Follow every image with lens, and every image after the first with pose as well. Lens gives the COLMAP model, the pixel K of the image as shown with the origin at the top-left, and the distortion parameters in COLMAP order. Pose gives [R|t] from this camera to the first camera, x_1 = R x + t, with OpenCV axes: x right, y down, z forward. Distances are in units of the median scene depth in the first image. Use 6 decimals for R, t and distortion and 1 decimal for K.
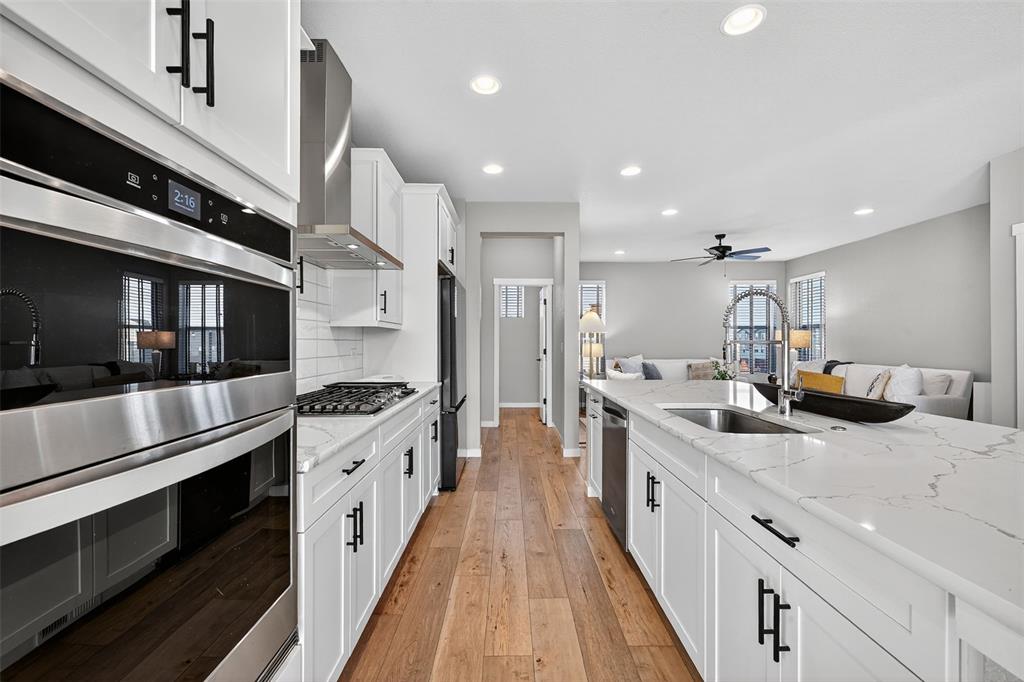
lens RADIAL K [[421.2, 0, 514.8], [0, 421.2, 338.7], [0, 0, 1]] dist [-0.001157, 0.000016]
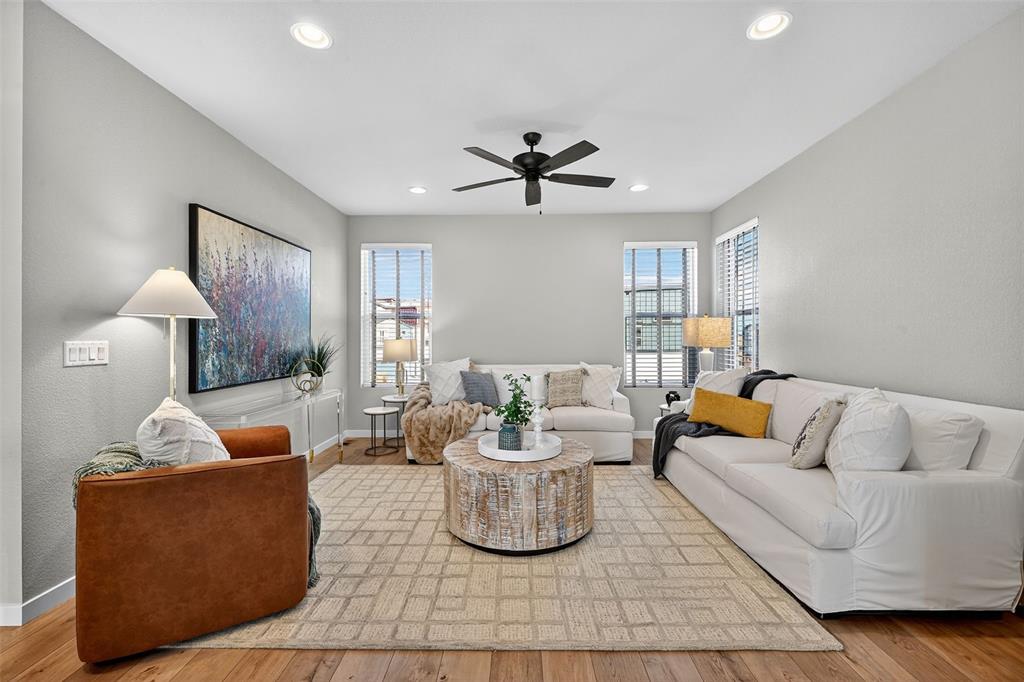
lens RADIAL K [[421.2, 0, 512.0], [0, 421.2, 338.8], [0, 0, 1]] dist [-0.001157, 0.000016]
pose [[0.999605, 0.000843, -0.028086, 0.455950], [-0.000492, 0.999921, 0.012521, 0.002057], [0.028094, -0.012502, 0.999527, 0.447065]]
